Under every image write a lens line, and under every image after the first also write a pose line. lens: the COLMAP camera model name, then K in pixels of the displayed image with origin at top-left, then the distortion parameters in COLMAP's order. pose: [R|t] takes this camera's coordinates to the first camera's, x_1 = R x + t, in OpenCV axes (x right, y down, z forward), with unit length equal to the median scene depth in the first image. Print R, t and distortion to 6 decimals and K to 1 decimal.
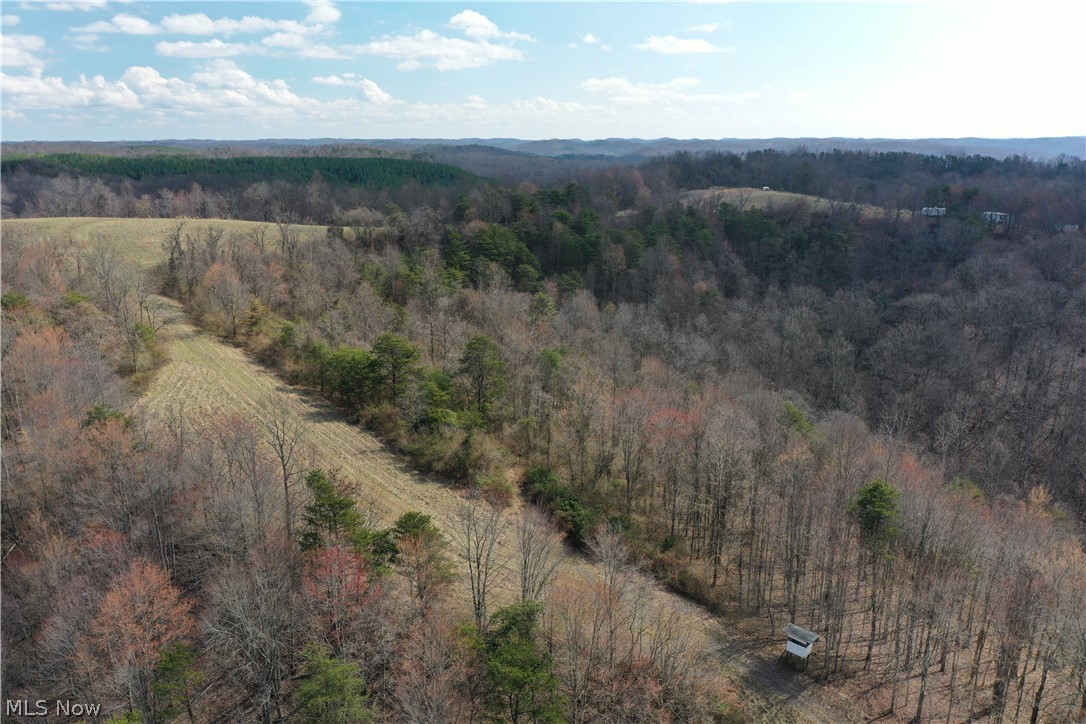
lens RADIAL K [[856.2, 0, 543.0], [0, 856.2, 362.0], [0, 0, 1]] dist [-0.000957, 0.005640]
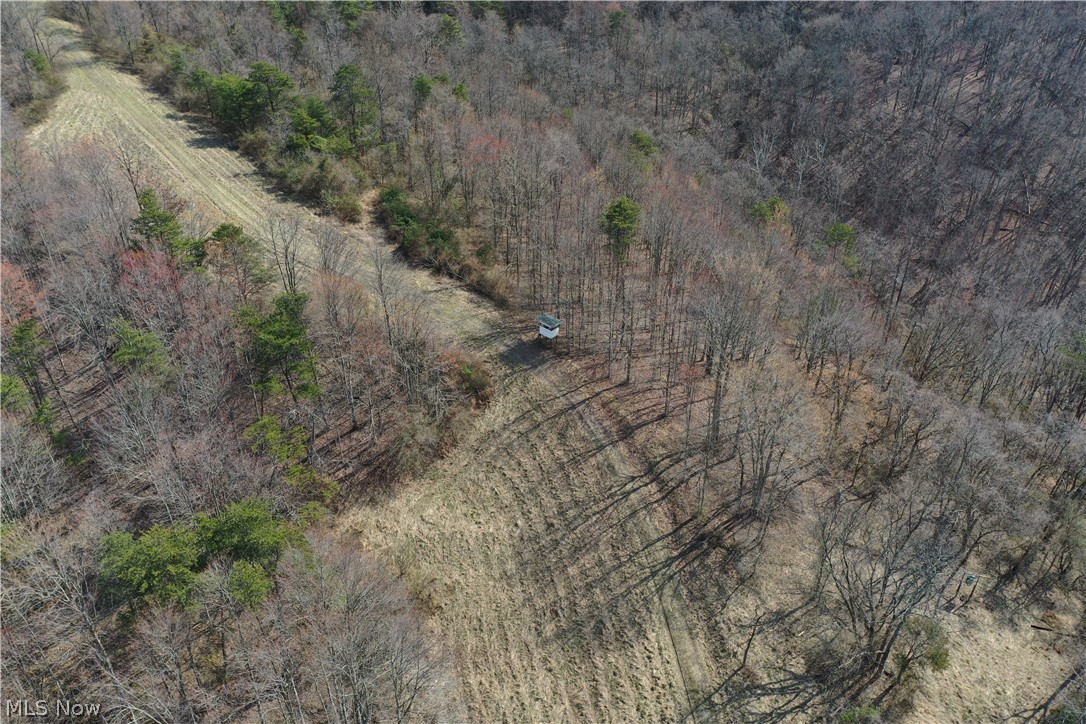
lens RADIAL K [[856.2, 0, 543.0], [0, 856.2, 362.0], [0, 0, 1]] dist [-0.000957, 0.005640]
pose [[0.999983, 0.000050, -0.005793, 0.178292], [0.001765, 0.949827, 0.312771, -0.011447], [0.005518, -0.312776, 0.949811, -0.128580]]
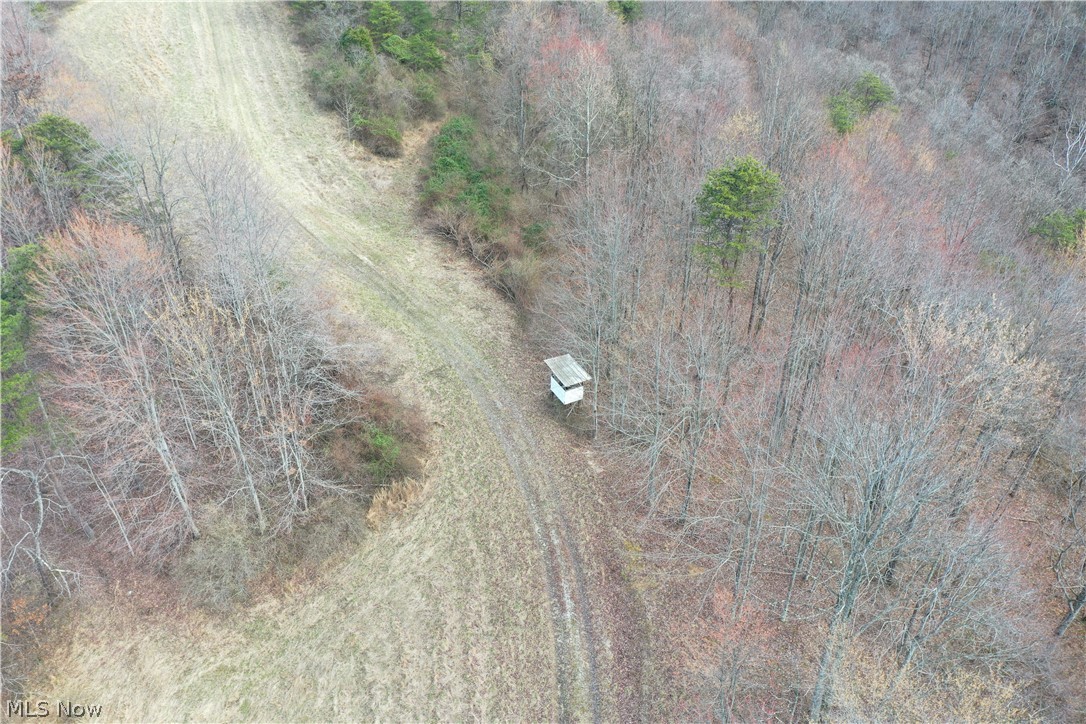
lens RADIAL K [[856.2, 0, 543.0], [0, 856.2, 362.0], [0, 0, 1]] dist [-0.000957, 0.005640]
pose [[0.943881, 0.186662, -0.272480, 0.276594], [-0.081912, 0.931507, 0.354381, 0.043197], [0.319966, -0.312174, 0.894522, 0.231546]]
